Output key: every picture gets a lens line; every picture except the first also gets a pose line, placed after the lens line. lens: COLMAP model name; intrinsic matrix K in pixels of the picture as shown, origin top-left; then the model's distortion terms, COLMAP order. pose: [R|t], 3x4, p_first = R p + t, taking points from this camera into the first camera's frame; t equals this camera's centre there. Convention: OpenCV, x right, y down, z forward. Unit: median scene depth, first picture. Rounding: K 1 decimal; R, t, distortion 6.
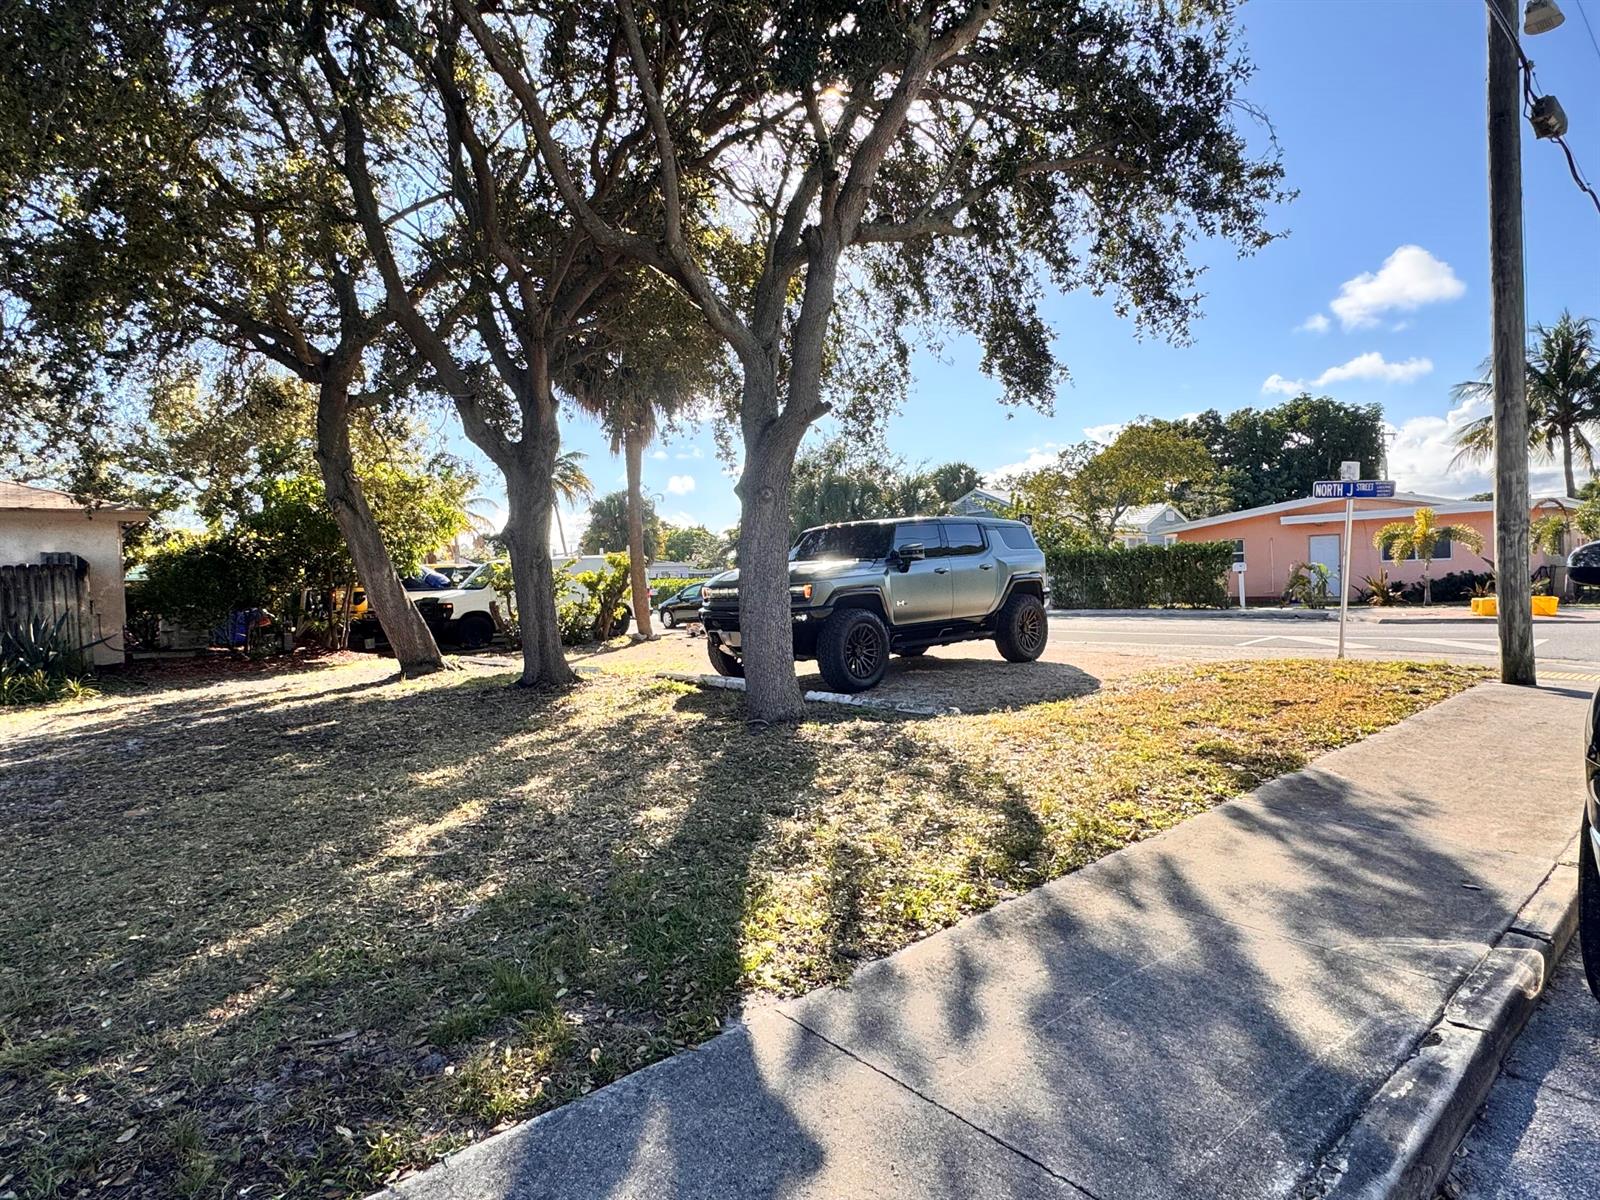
lens RADIAL K [[876.3, 0, 798.6], [0, 876.3, 600.7], [0, 0, 1]] dist [0.001555, -0.001300]
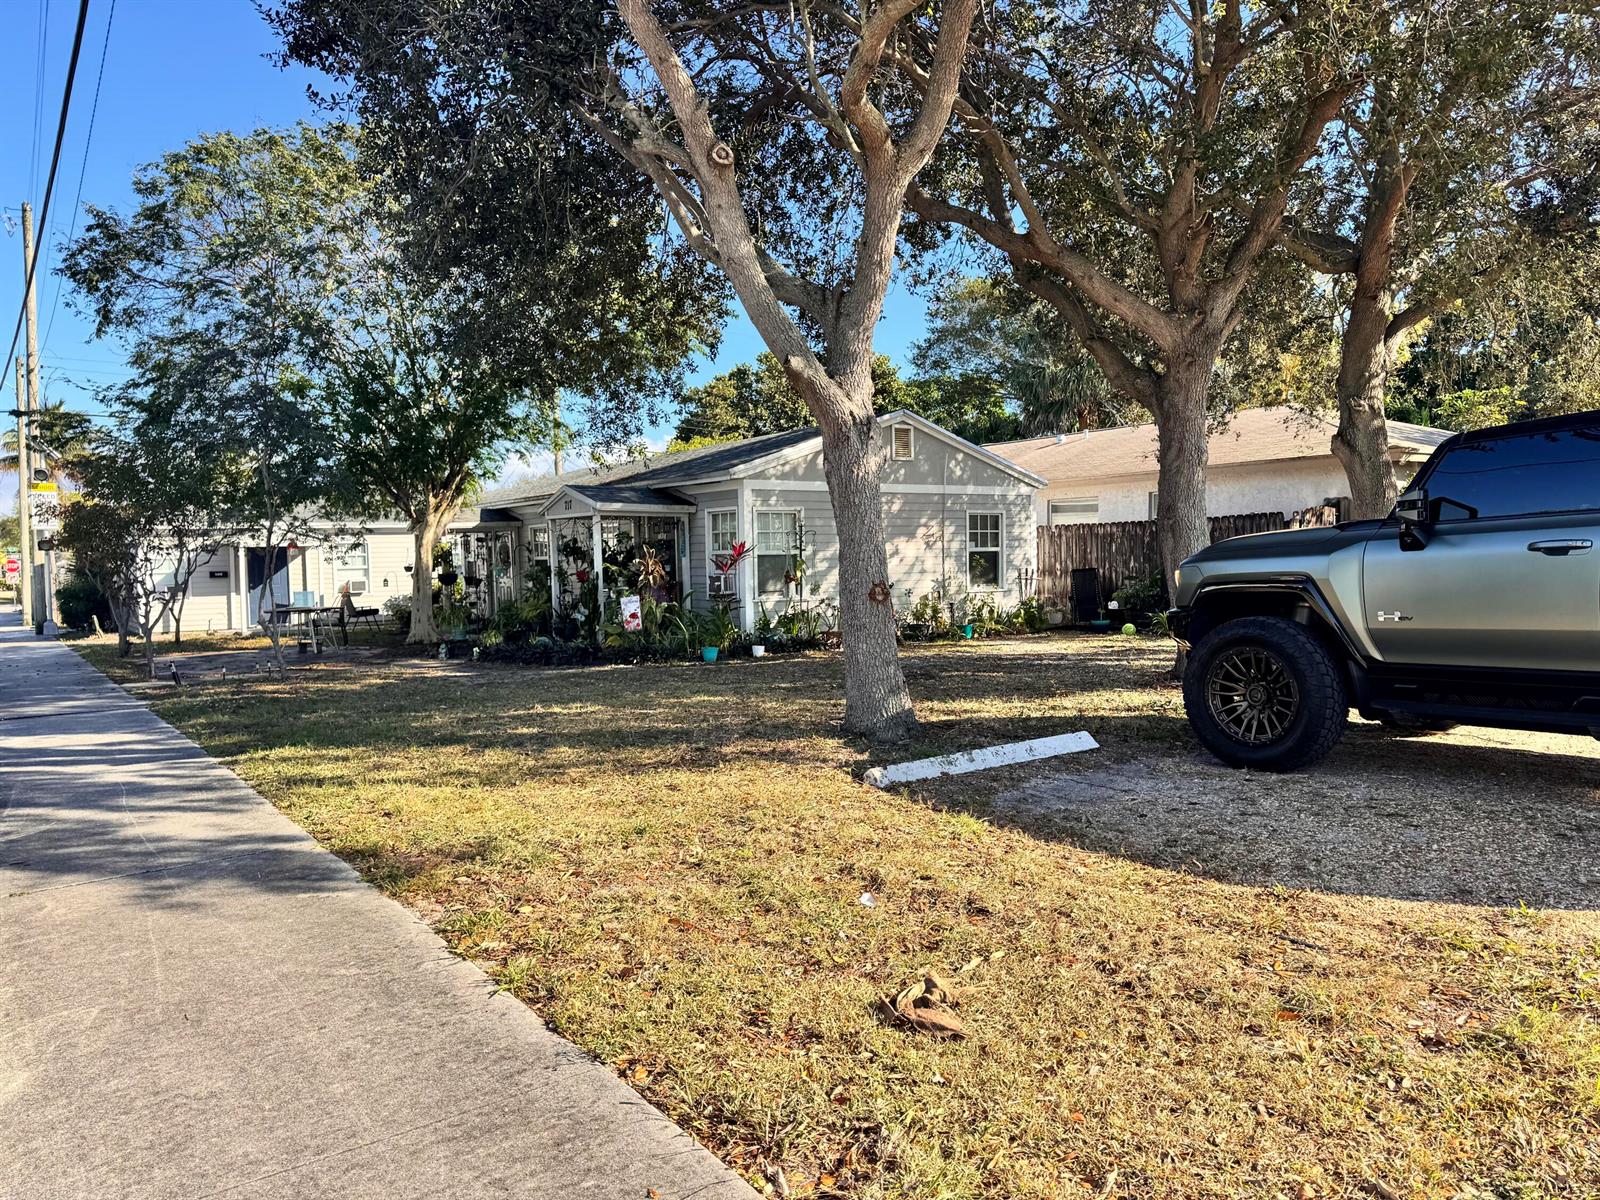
lens RADIAL K [[1101.2, 0, 800.4], [0, 1101.2, 600.4], [0, 0, 1]] dist [0.006888, -0.000066]
pose [[-0.085337, 0.073407, -0.993644, 1.832823], [0.000025, 0.997282, 0.073674, -0.117237], [0.996352, 0.006263, -0.085107, 1.872611]]
